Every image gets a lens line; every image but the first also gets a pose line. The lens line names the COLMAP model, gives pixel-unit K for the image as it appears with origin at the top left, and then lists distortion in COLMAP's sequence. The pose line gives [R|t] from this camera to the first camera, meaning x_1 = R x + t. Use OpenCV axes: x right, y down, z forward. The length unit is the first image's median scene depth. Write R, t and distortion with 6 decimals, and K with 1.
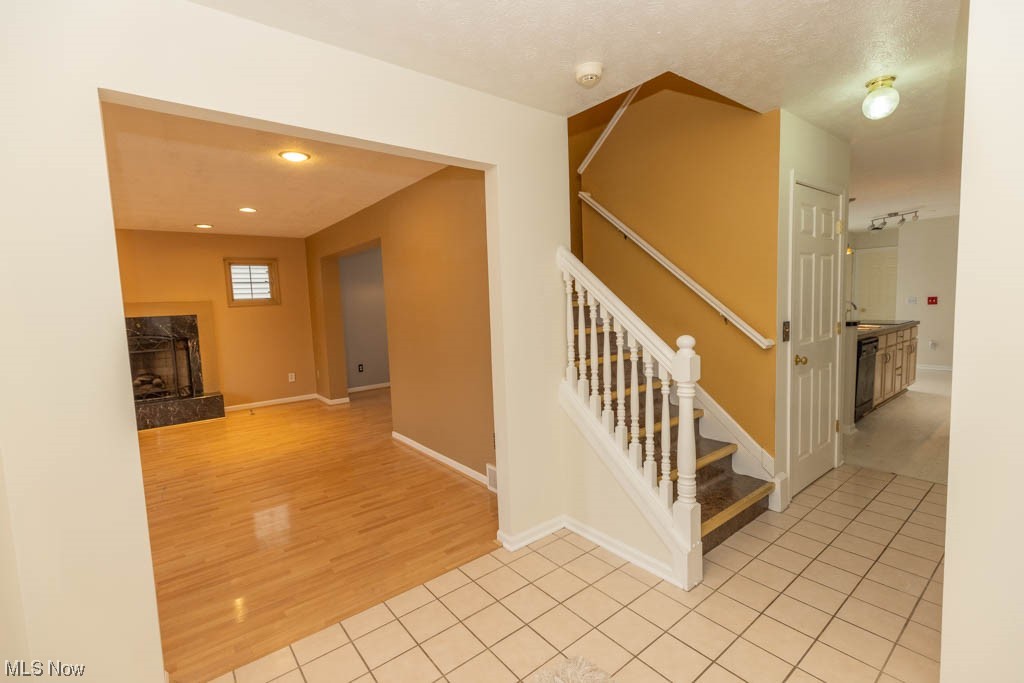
lens RADIAL K [[461.2, 0, 511.5], [0, 461.2, 340.7], [0, 0, 1]] dist [0.001571, -0.000275]
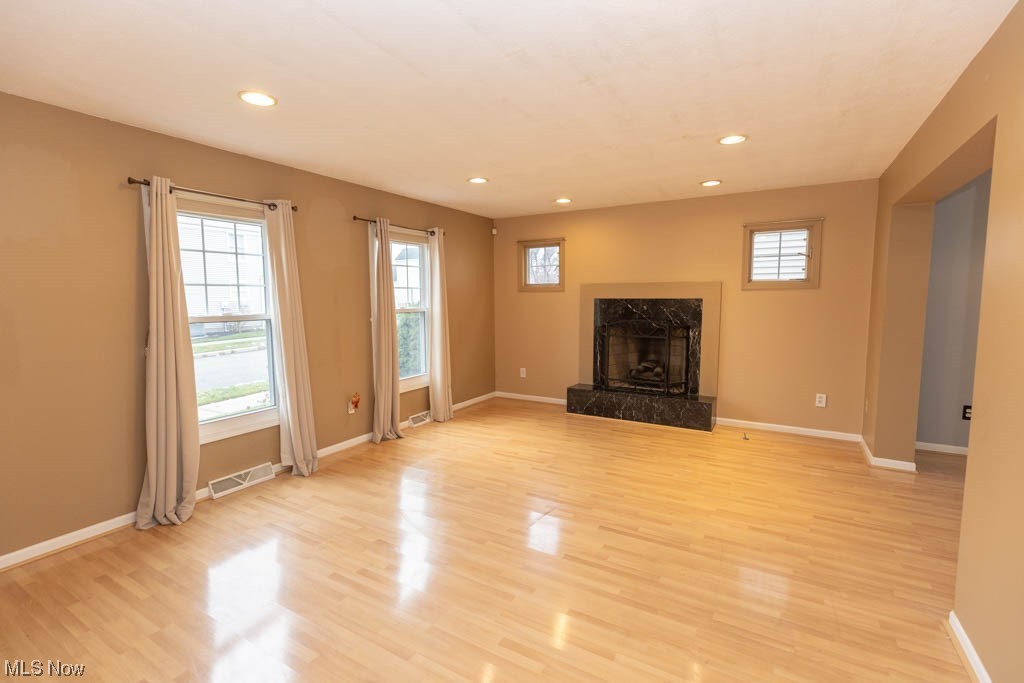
lens RADIAL K [[461.2, 0, 510.4], [0, 461.2, 335.8], [0, 0, 1]] dist [0.001571, -0.000275]
pose [[0.348933, 0.117759, -0.929720, -0.037249], [-0.089335, 0.991736, 0.092086, -0.035278], [0.932880, 0.050924, 0.356569, 0.394405]]
